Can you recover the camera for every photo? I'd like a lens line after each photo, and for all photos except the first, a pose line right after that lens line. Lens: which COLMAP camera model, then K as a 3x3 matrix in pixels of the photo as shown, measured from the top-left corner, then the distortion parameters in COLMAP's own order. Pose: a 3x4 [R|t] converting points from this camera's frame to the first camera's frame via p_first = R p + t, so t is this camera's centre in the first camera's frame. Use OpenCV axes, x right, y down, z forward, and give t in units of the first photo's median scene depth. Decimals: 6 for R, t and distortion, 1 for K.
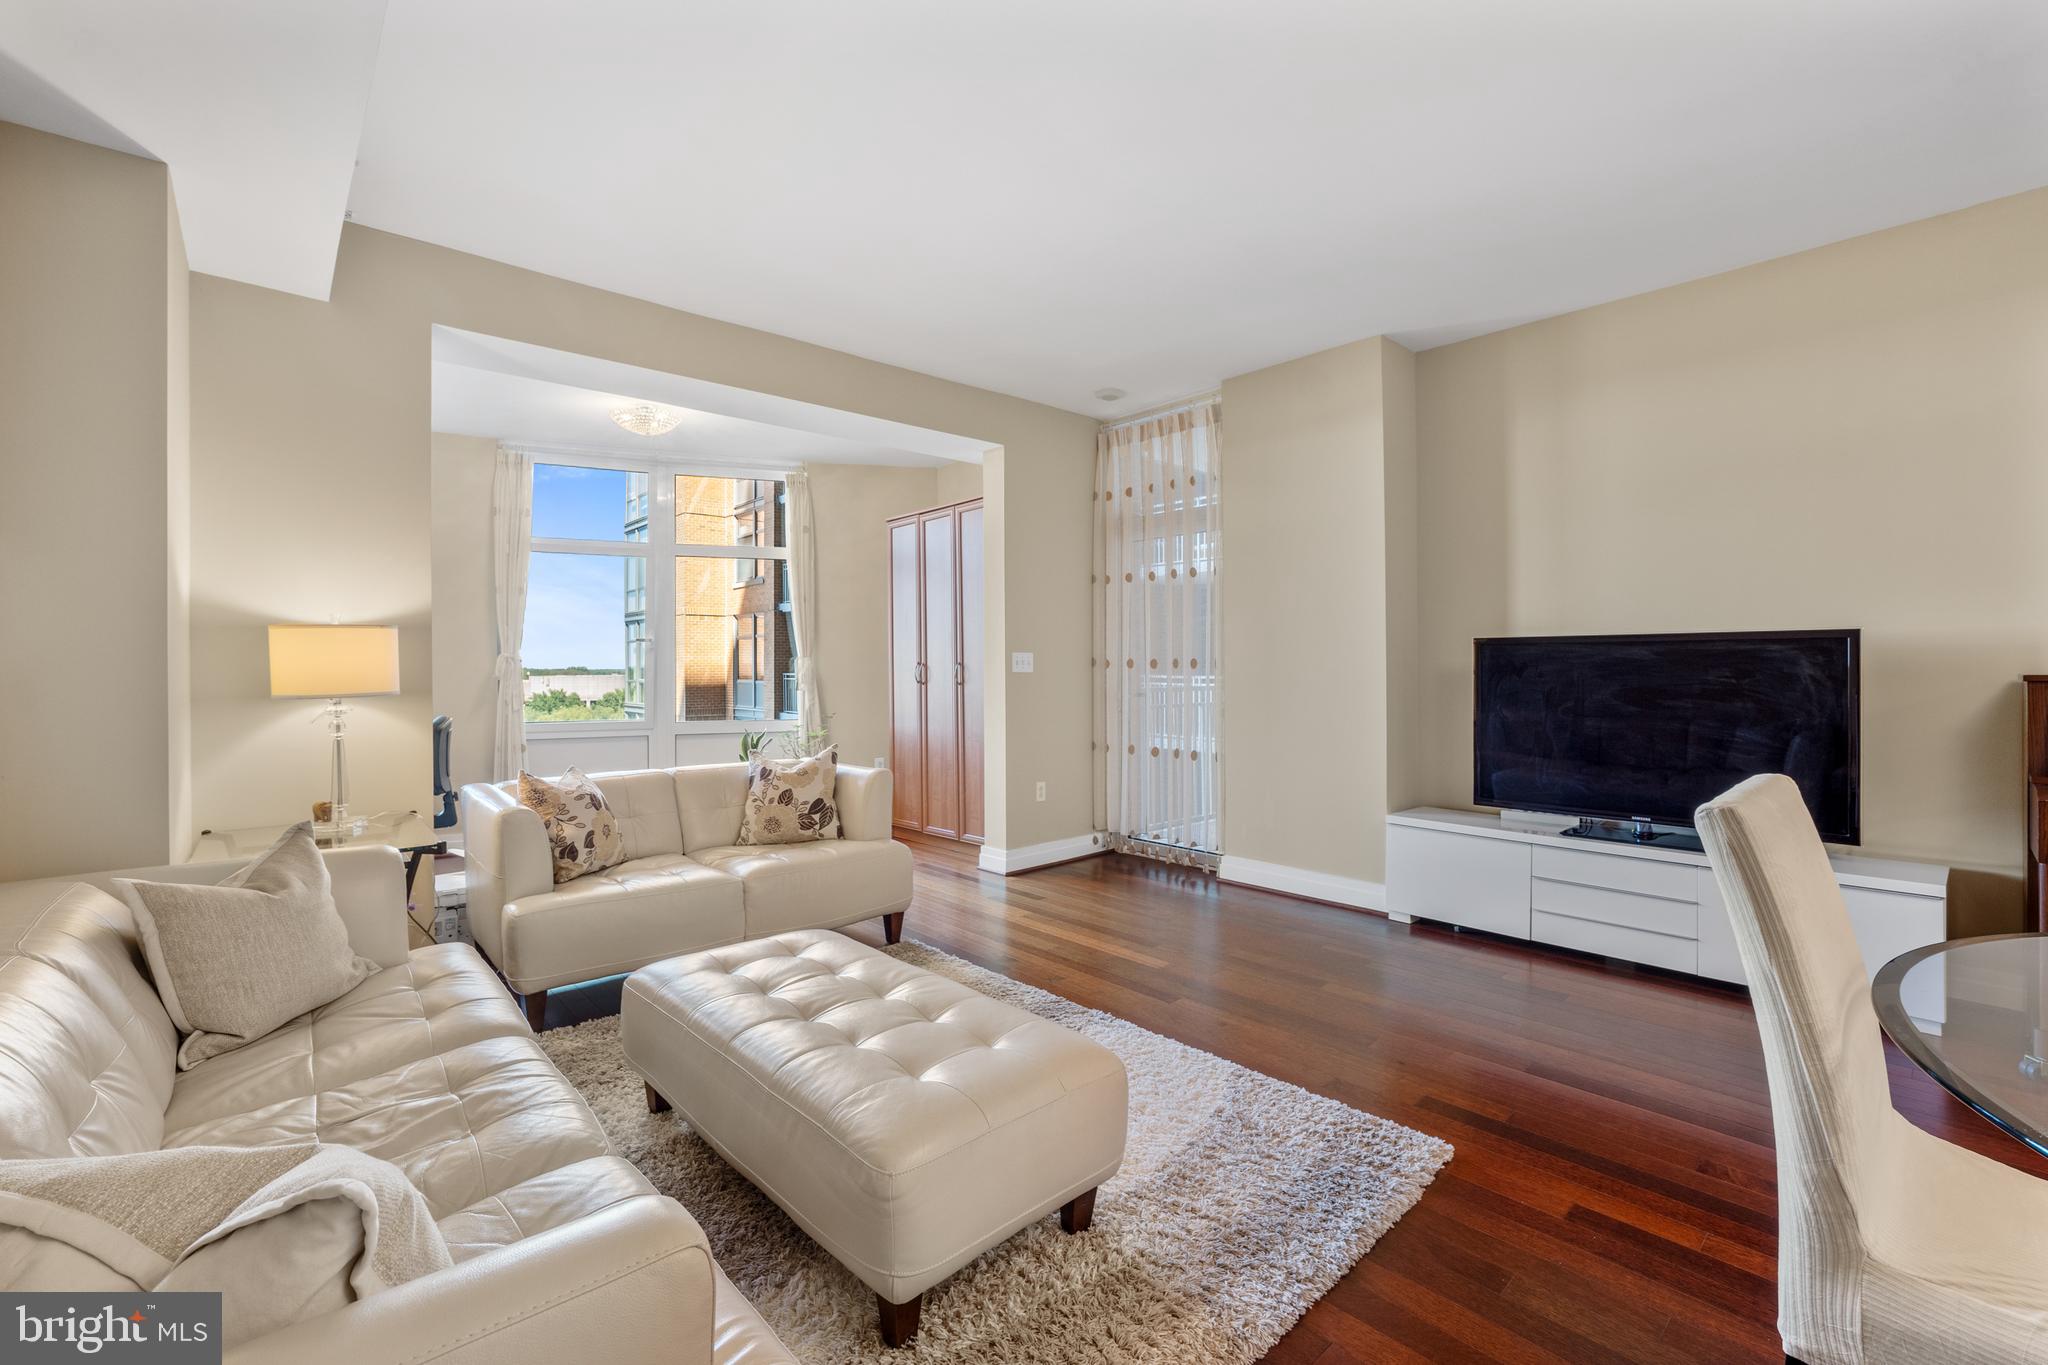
lens RADIAL K [[861.7, 0, 1021.7], [0, 861.7, 676.5], [0, 0, 1]] dist [-0.030289, 0.000395]
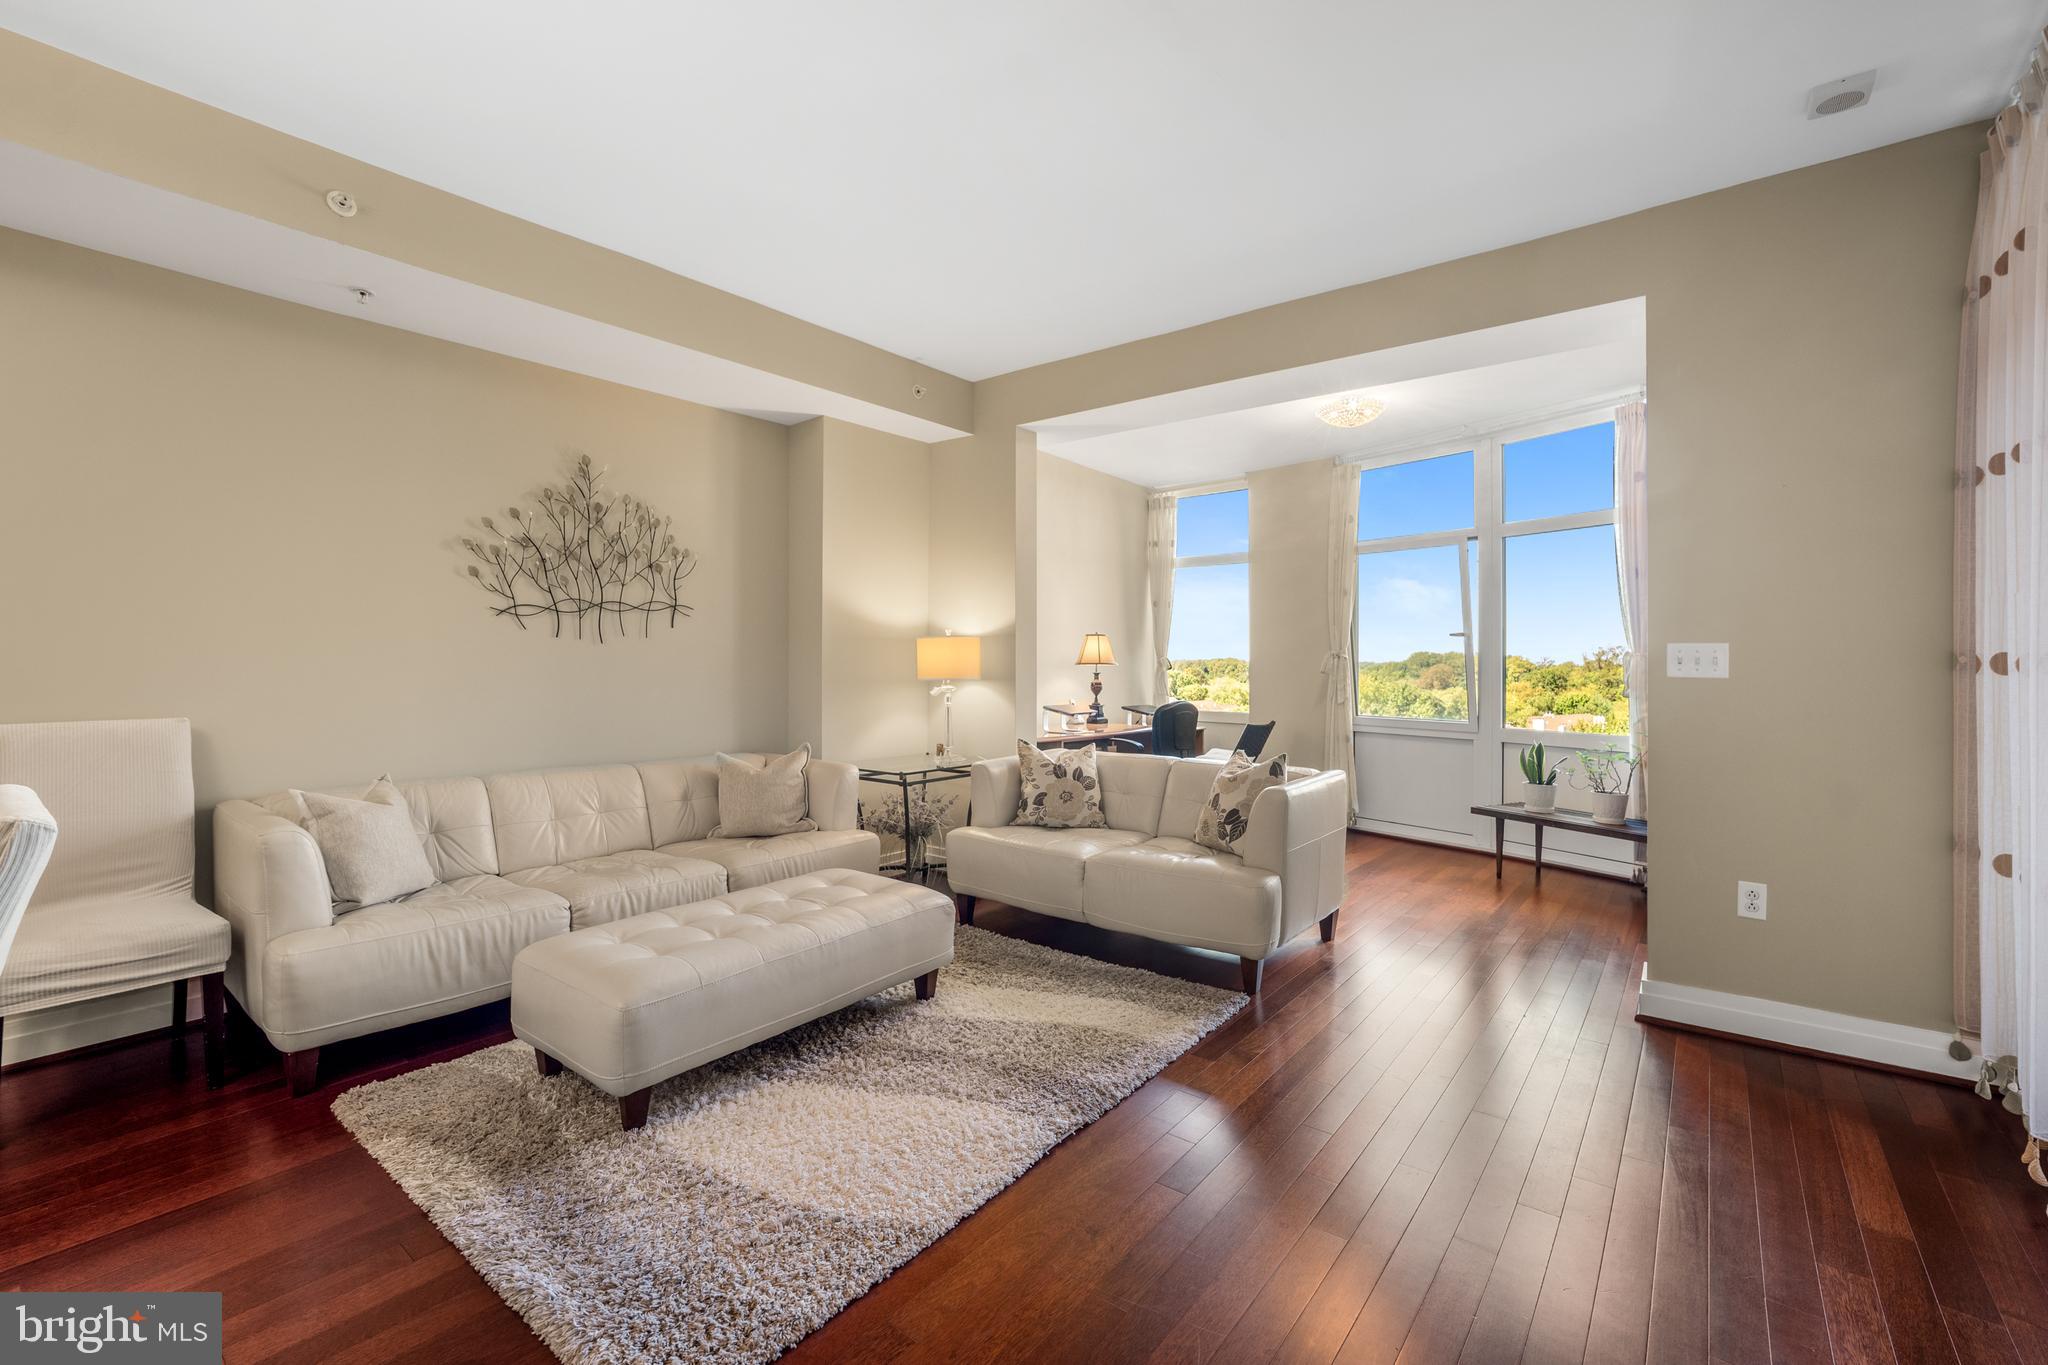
lens RADIAL K [[874.2, 0, 1024.3], [0, 874.2, 656.4], [0, 0, 1]] dist [-0.037744, 0.014093]
pose [[0.170229, -0.002734, -0.985401, 0.633379], [-0.015849, 0.999859, -0.005512, -0.011064], [0.985277, 0.016556, 0.170162, 0.616139]]
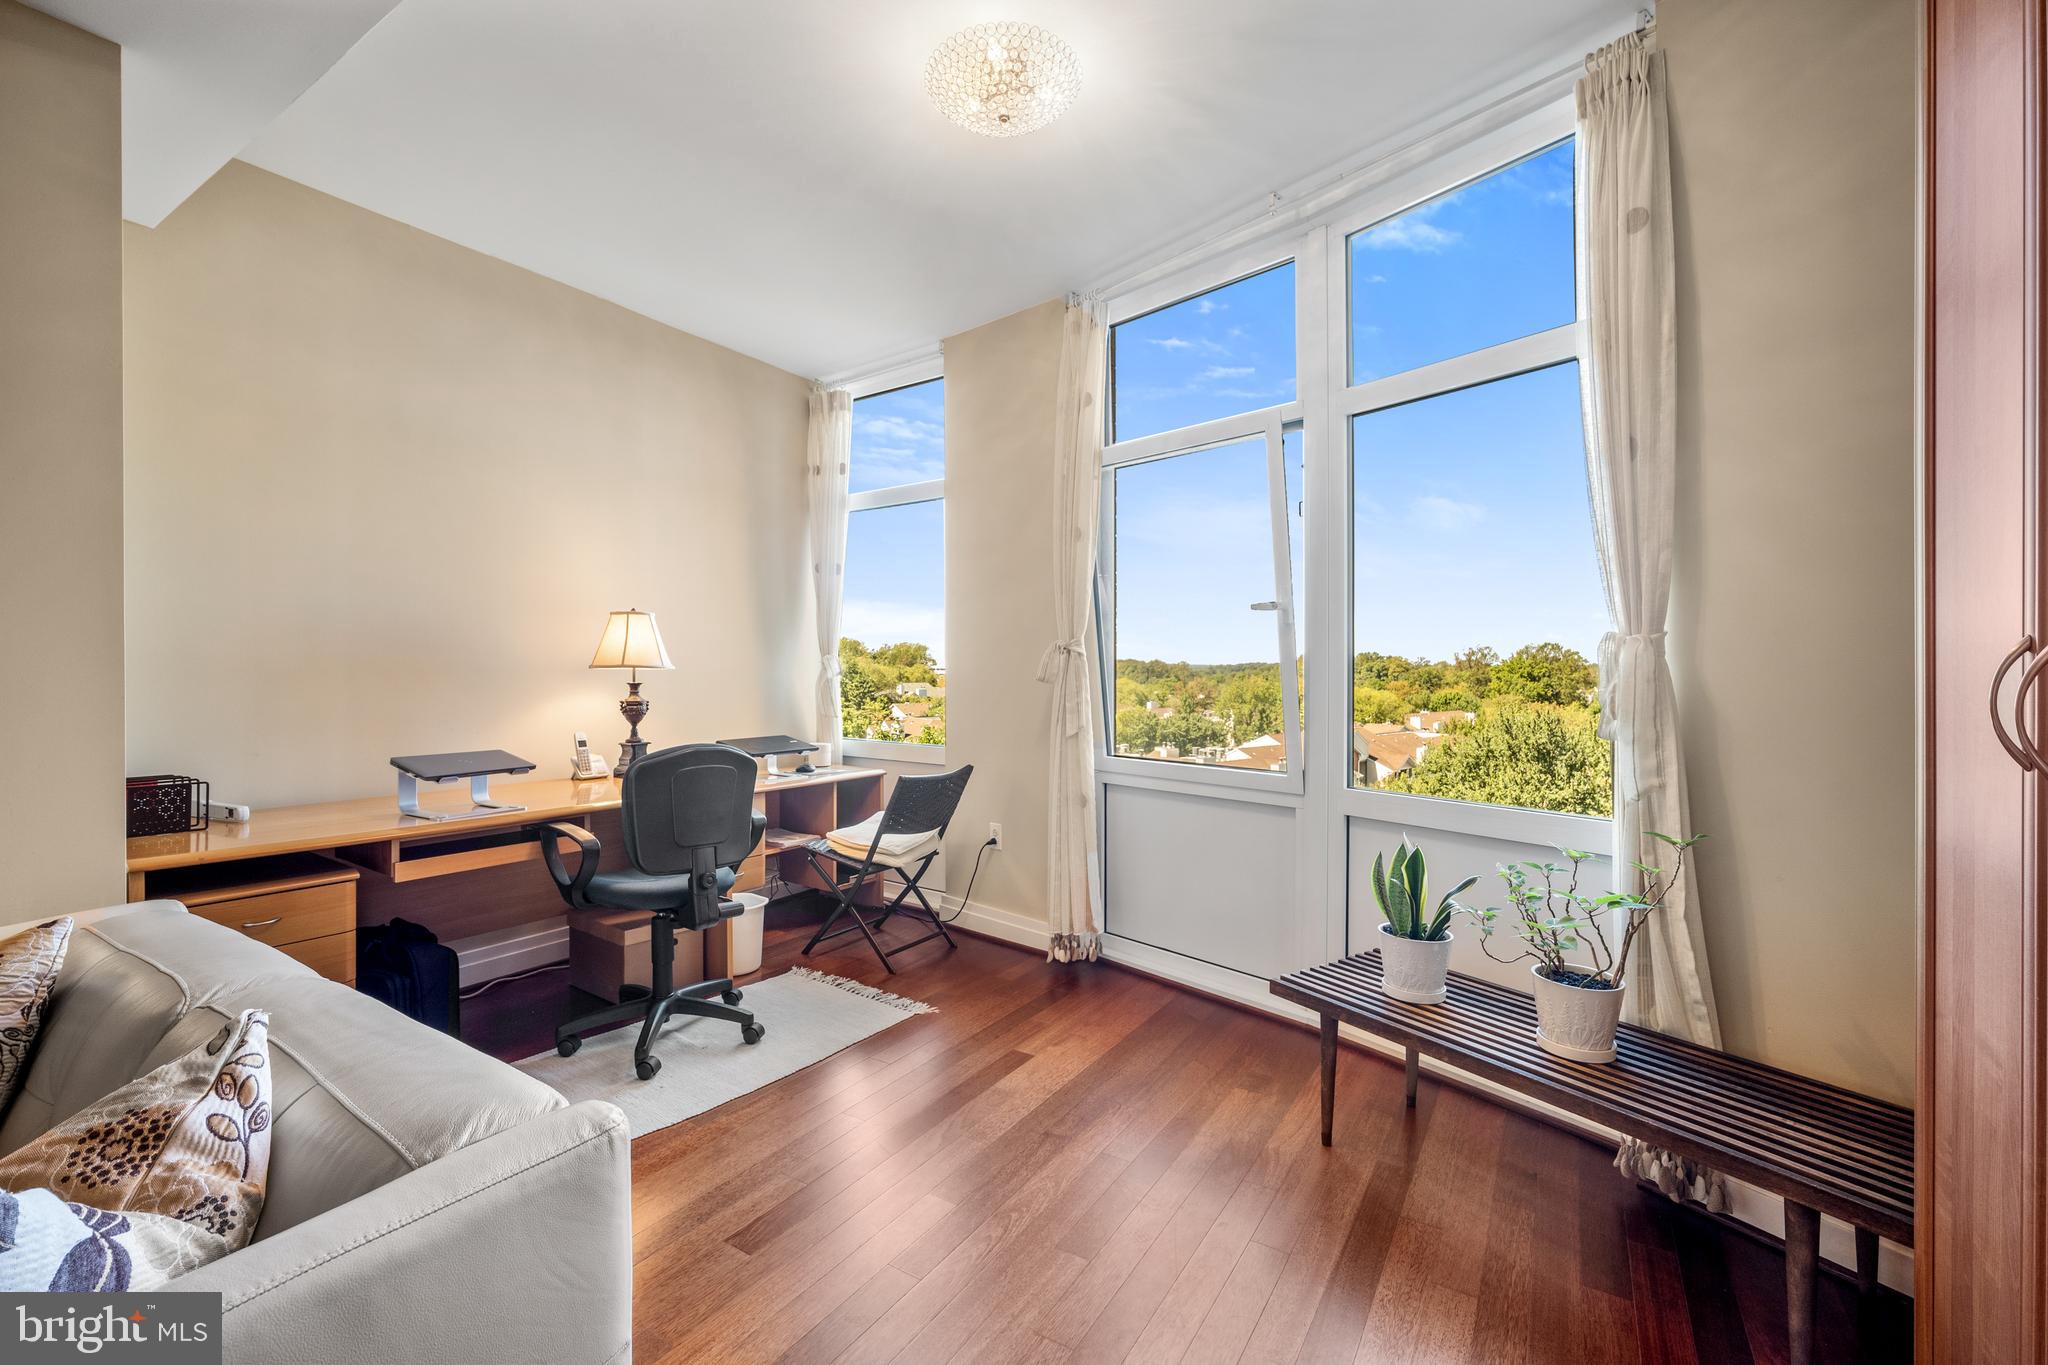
lens RADIAL K [[867.8, 0, 1024.8], [0, 867.8, 675.4], [0, 0, 1]] dist [-0.040937, 0.016709]
pose [[0.277961, 0.014712, -0.960480, -0.025171], [-0.010409, 0.999870, 0.012303, -0.014100], [0.960536, 0.006578, 0.278078, 1.181124]]
